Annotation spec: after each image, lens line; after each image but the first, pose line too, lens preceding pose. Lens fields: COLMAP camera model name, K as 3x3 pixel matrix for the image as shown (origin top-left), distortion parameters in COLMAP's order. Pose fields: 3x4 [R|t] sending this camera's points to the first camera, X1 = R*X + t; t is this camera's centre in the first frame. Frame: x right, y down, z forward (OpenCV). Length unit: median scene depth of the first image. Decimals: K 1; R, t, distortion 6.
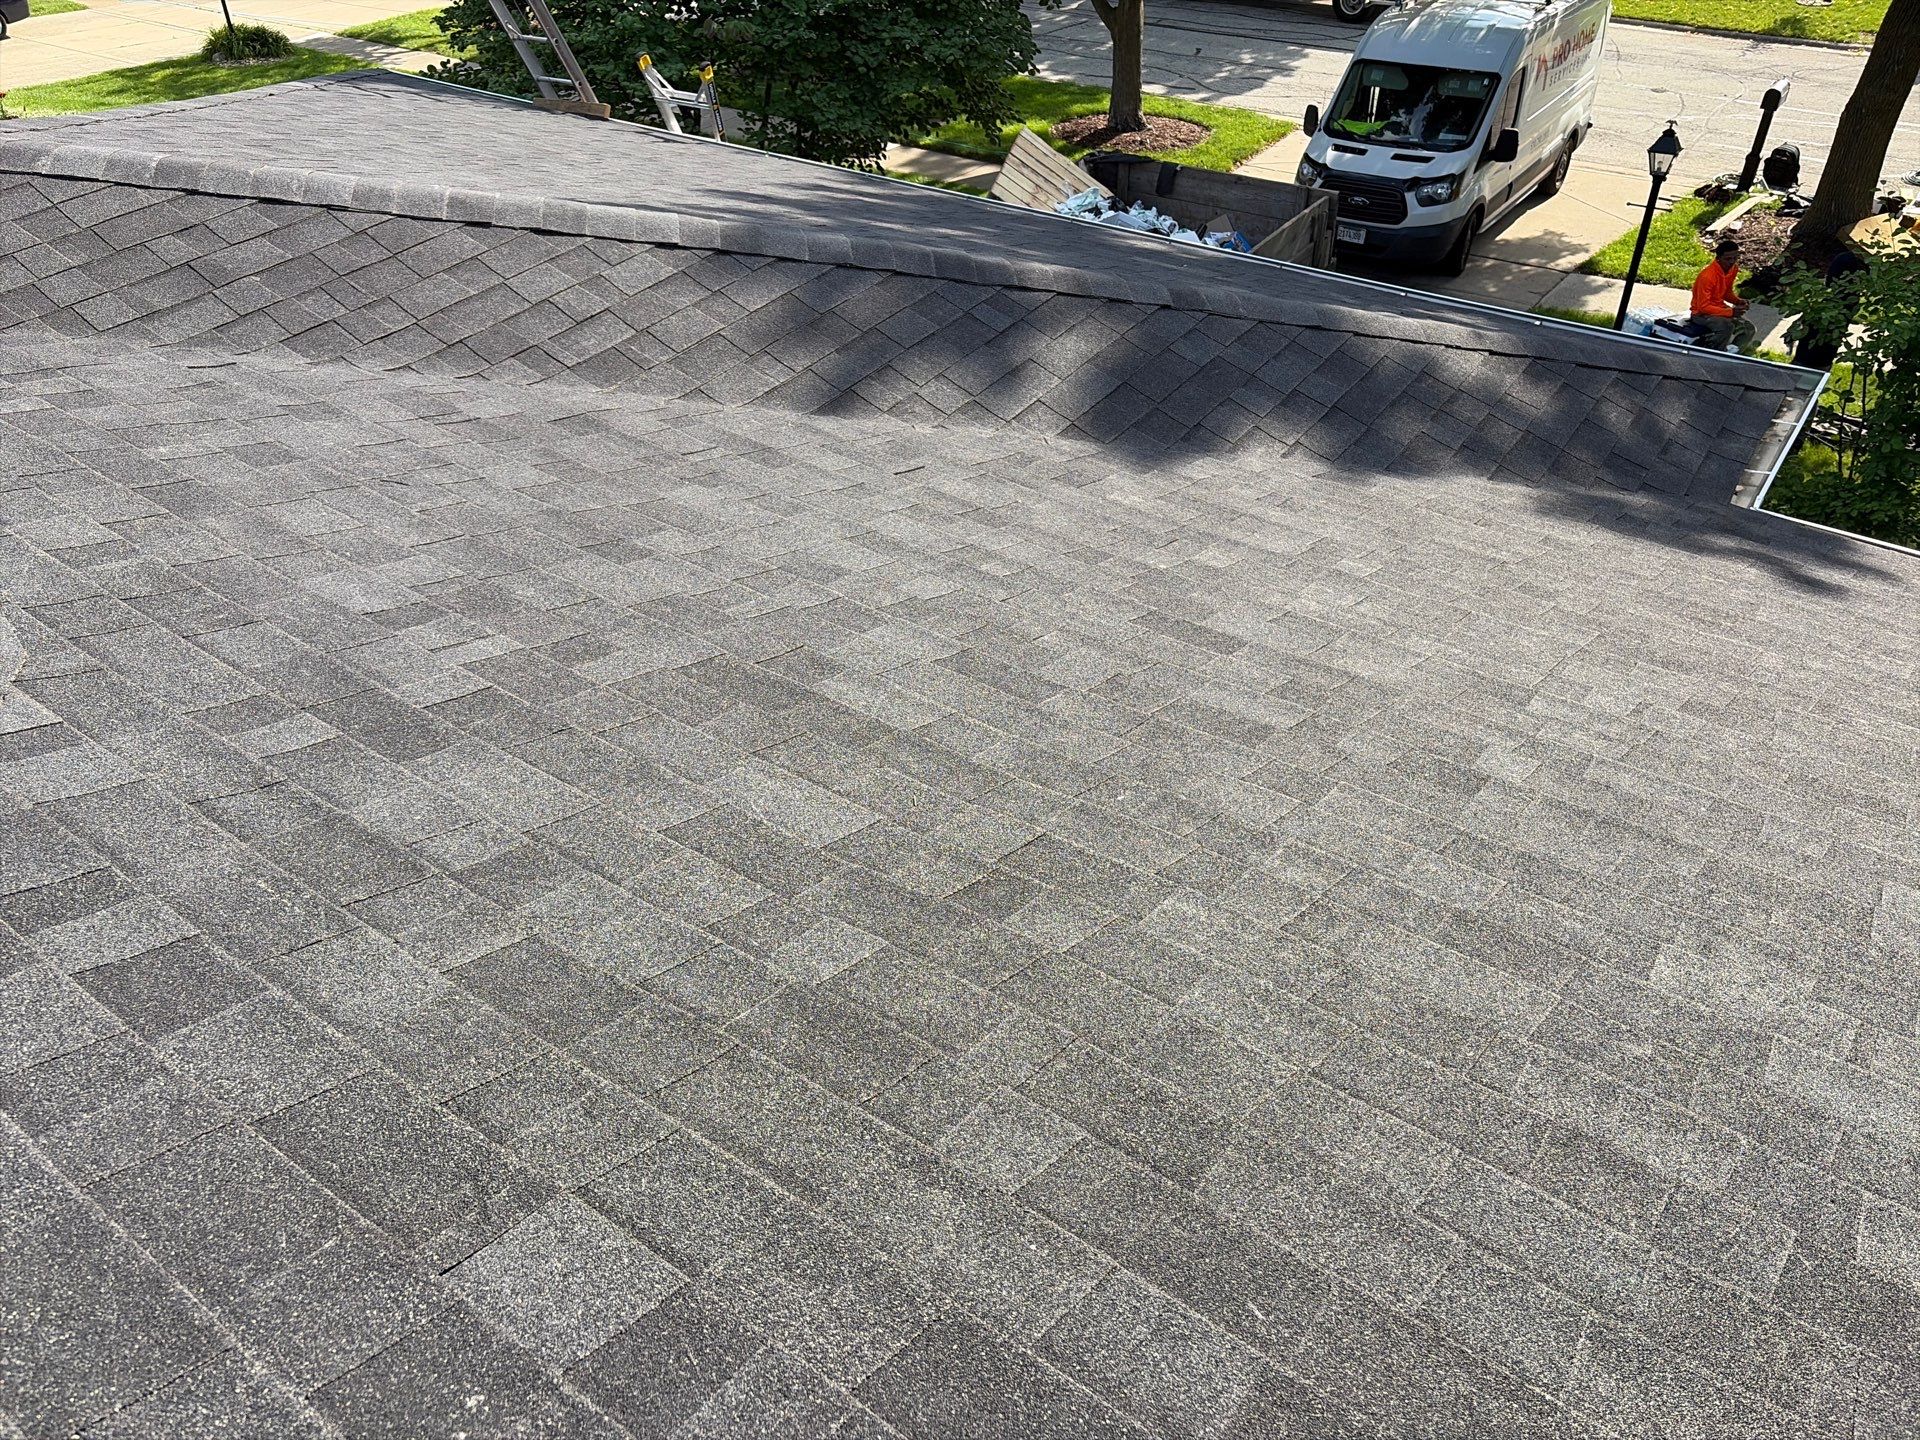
lens RADIAL K [[1445.4, 0, 938.9], [0, 1445.4, 724.5], [0, 0, 1]] dist [0.042650, -0.049616]
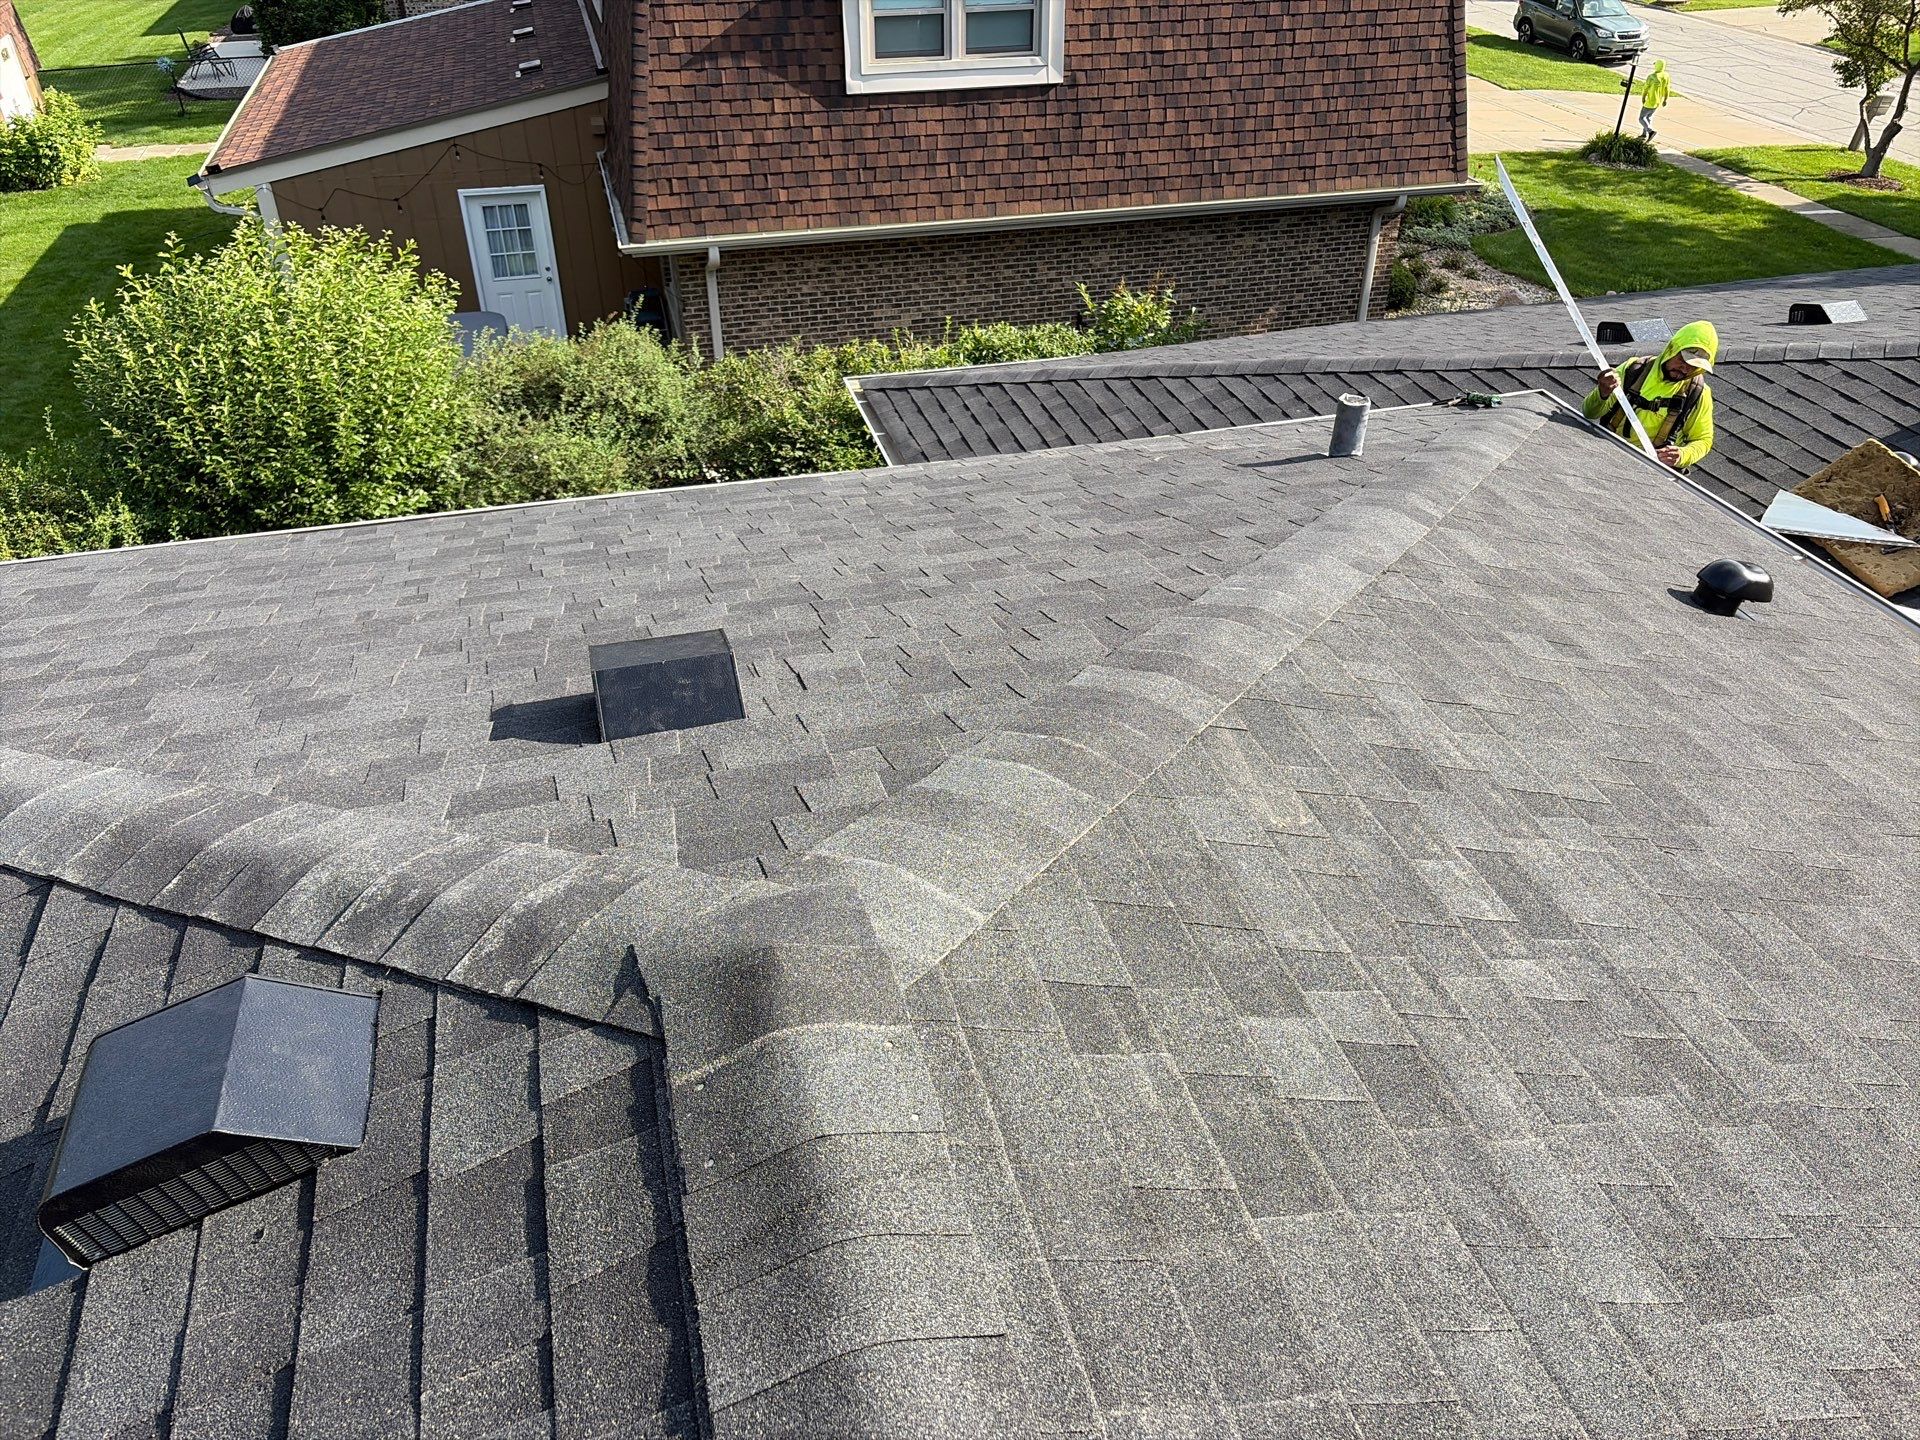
lens RADIAL K [[1460.5, 0, 959.0], [0, 1460.5, 708.7], [0, 0, 1]] dist [0.026996, -0.034693]
pose [[0.788221, 0.372882, -0.489558, -0.480443], [-0.399763, 0.915066, 0.053335, 0.280987], [0.467865, 0.153667, 0.870338, -0.620762]]
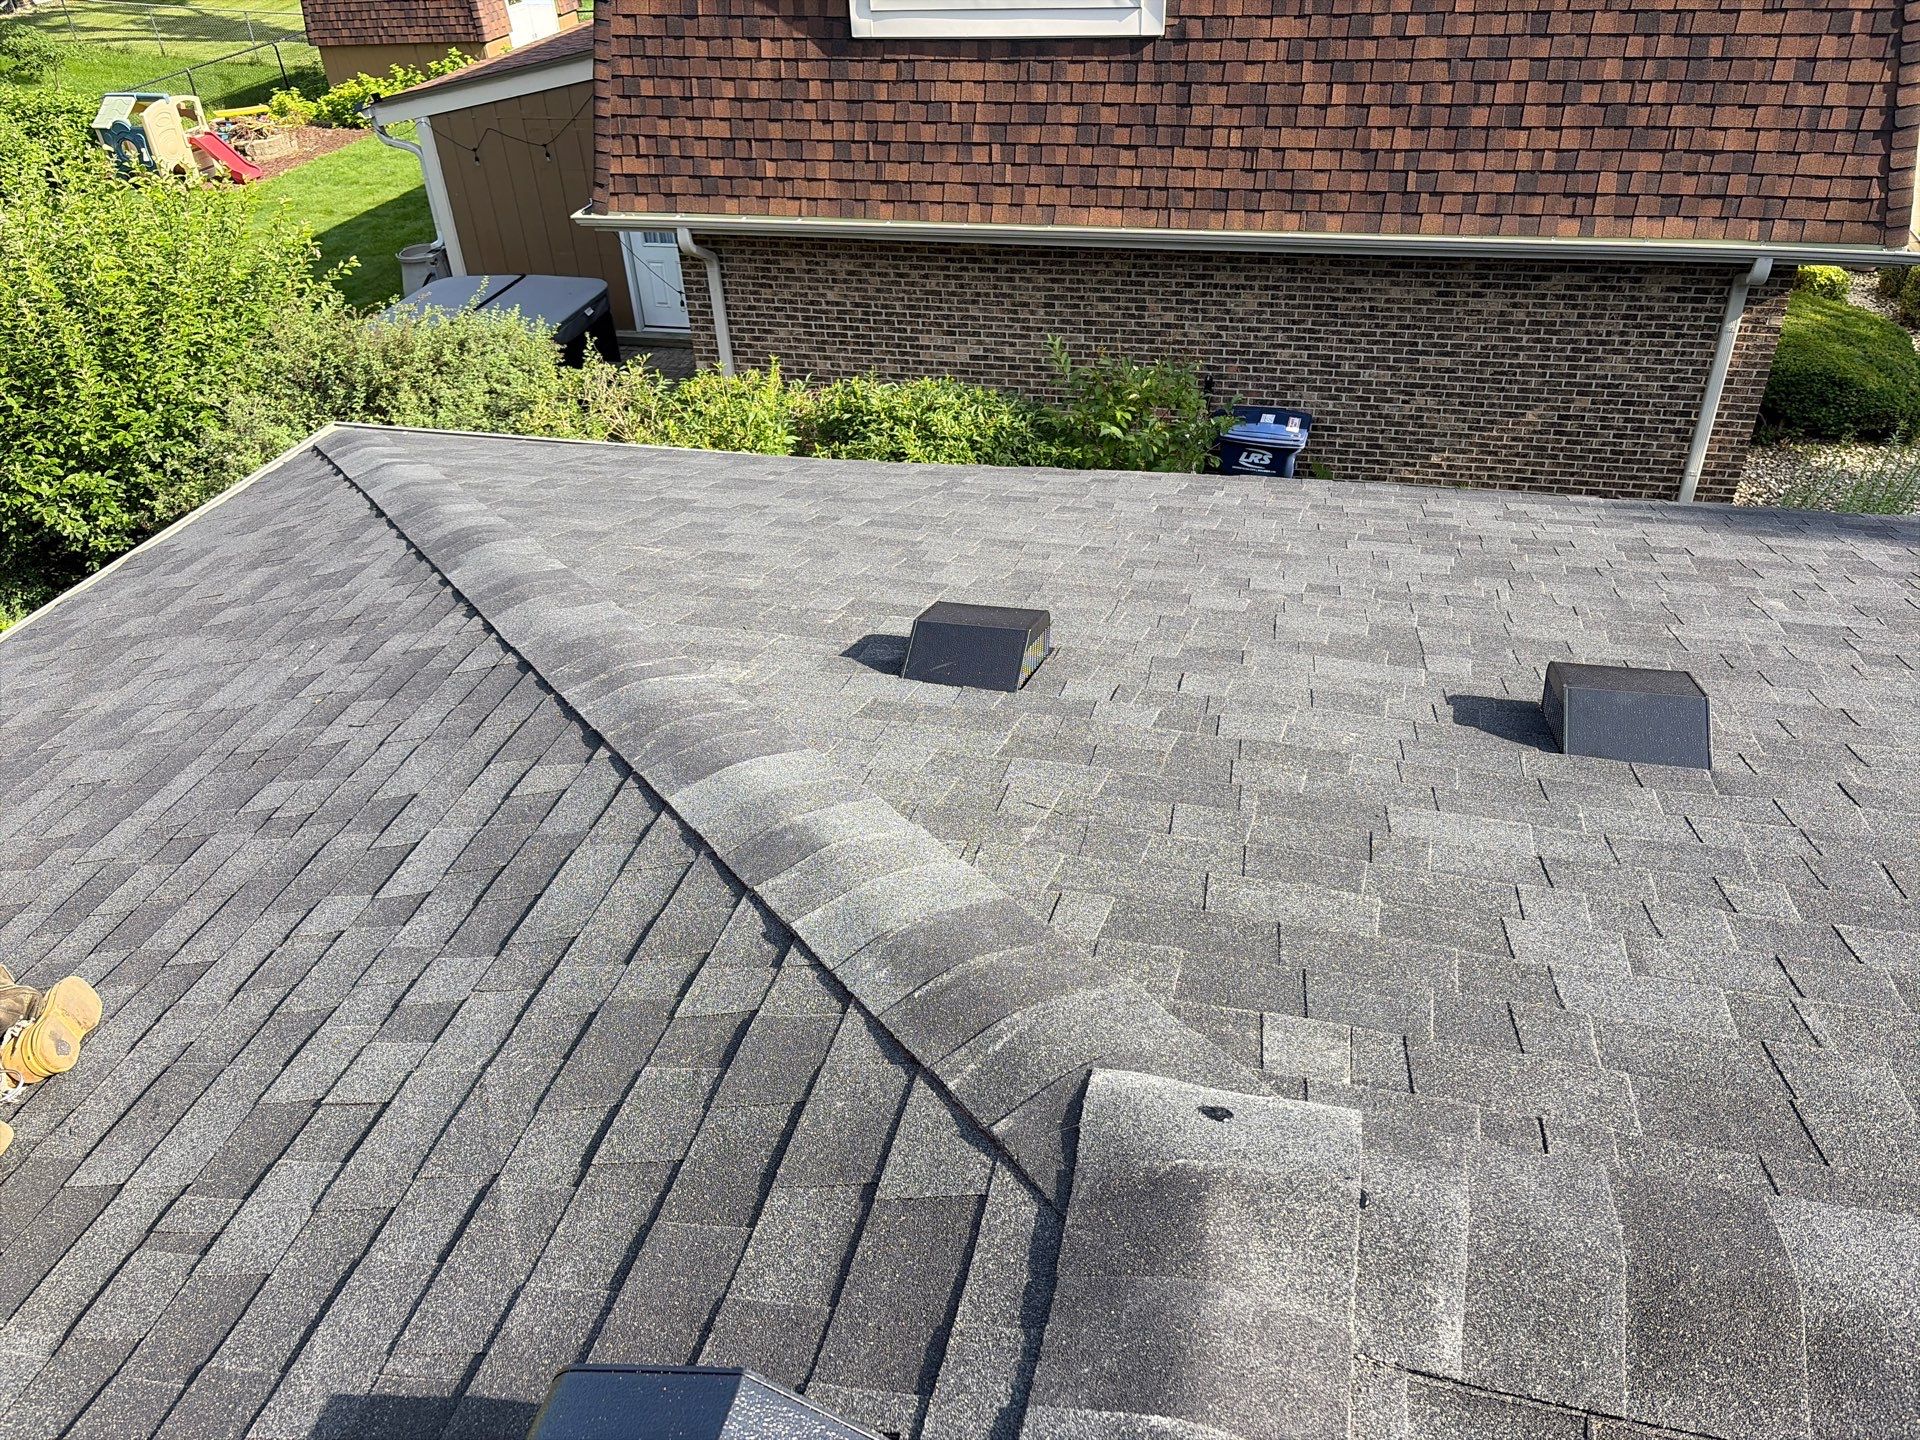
lens RADIAL K [[1449.5, 0, 951.9], [0, 1449.5, 712.3], [0, 0, 1]] dist [0.022186, 0.003178]
pose [[0.367245, 0.532786, -0.762411, -0.397077], [-0.539874, 0.789579, 0.291720, -0.232131], [0.757408, 0.304473, 0.577606, 0.303183]]
